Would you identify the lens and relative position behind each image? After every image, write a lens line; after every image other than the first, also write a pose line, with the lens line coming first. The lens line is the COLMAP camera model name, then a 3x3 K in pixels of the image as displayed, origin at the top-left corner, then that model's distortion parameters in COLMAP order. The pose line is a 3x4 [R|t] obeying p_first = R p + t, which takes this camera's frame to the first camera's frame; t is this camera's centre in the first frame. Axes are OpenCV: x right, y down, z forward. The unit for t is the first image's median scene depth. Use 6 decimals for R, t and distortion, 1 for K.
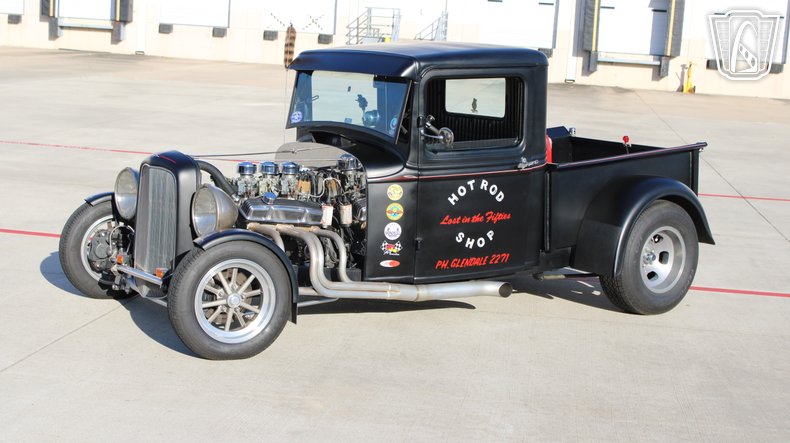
lens RADIAL K [[1310.5, 0, 395.0], [0, 1310.5, 221.5], [0, 0, 1]] dist [-0.042392, -0.000361]
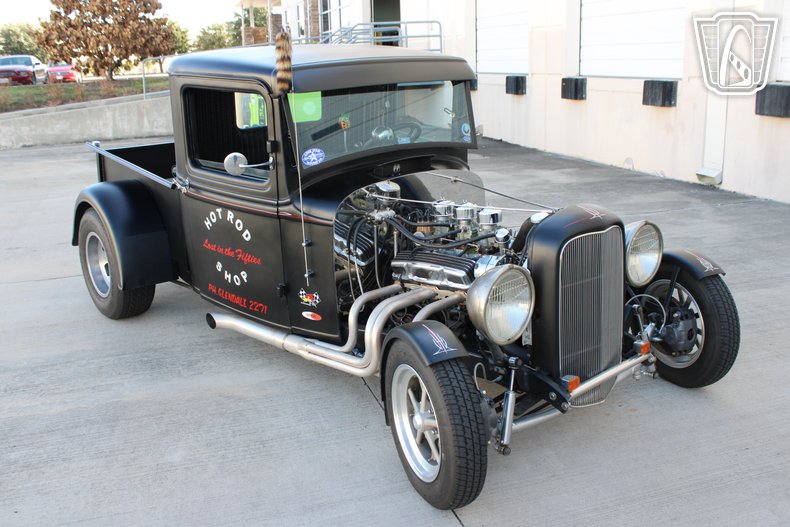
lens RADIAL K [[757.1, 0, 395.3], [0, 757.1, 259.4], [0, 0, 1]] dist [-0.135557, 0.132614]
pose [[-0.059650, -0.311064, 0.948515, -0.531069], [0.164278, 0.934192, 0.316698, -0.163519], [-0.984609, 0.174711, -0.004624, 1.041091]]
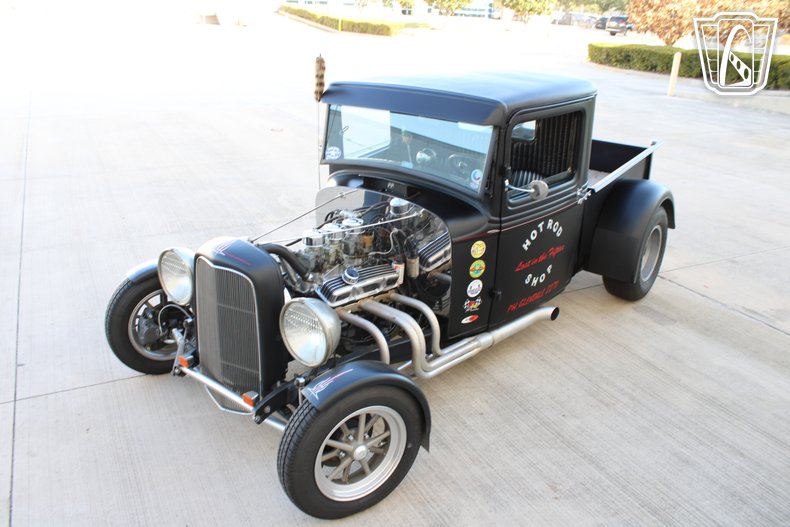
lens RADIAL K [[652.2, 0, 391.4], [0, 652.2, 262.4], [0, 0, 1]] dist [-0.163713, 0.139276]
pose [[0.971720, -0.106126, 0.210944, -0.152961], [0.051532, 0.967090, 0.249160, -0.127301], [-0.230444, -0.231243, 0.945210, 0.565323]]
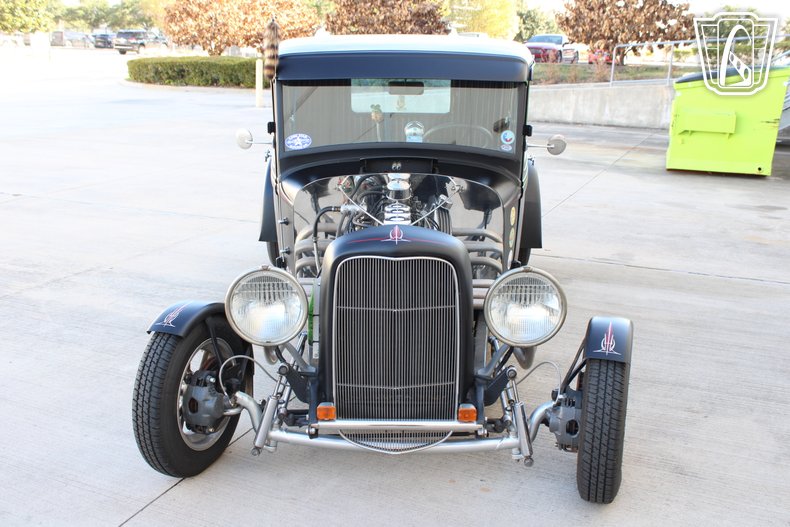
lens RADIAL K [[790.5, 0, 390.6], [0, 790.5, 264.8], [0, 0, 1]] dist [-0.125202, 0.129865]
pose [[0.614191, -0.253557, 0.747314, -0.434919], [0.124284, 0.966238, 0.225691, -0.115570], [-0.779309, -0.045738, 0.624969, 0.718382]]
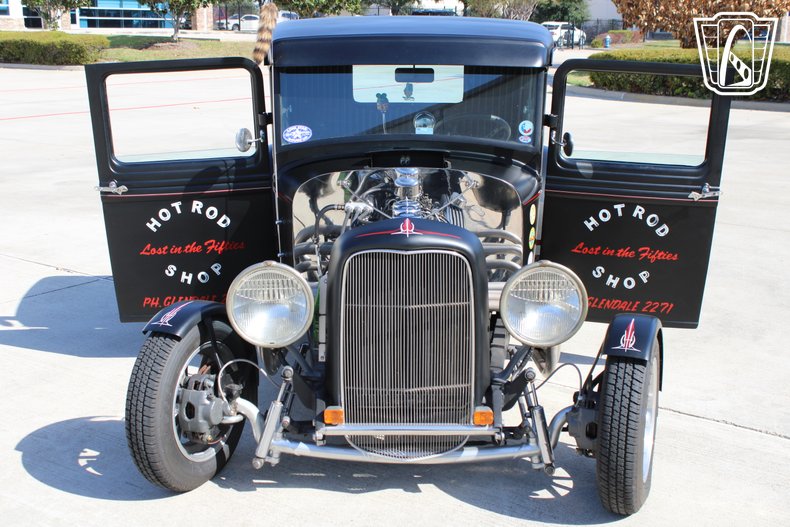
lens RADIAL K [[978.6, 0, 395.0], [0, 978.6, 263.5], [0, 0, 1]] dist [-0.064123, -0.018932]
pose [[0.610577, -0.233287, 0.756818, -0.489315], [0.128544, 0.972151, 0.195958, -0.116355], [-0.781455, -0.022364, 0.623560, 0.680686]]
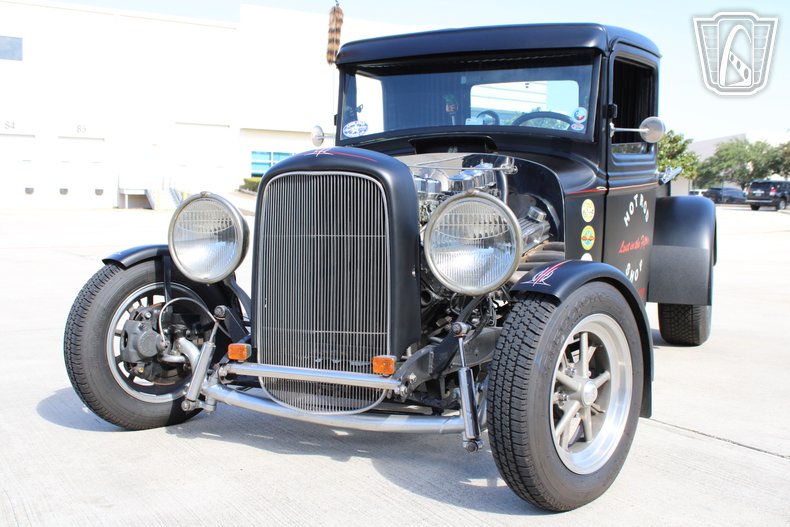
lens RADIAL K [[847.2, 0, 389.7], [0, 847.2, 263.7], [0, 0, 1]] dist [-0.108533, 0.121658]
pose [[0.875316, -0.078156, 0.477194, -0.306895], [0.098595, 0.994967, -0.017894, 0.003844], [-0.473394, 0.062712, 0.878616, 0.635068]]
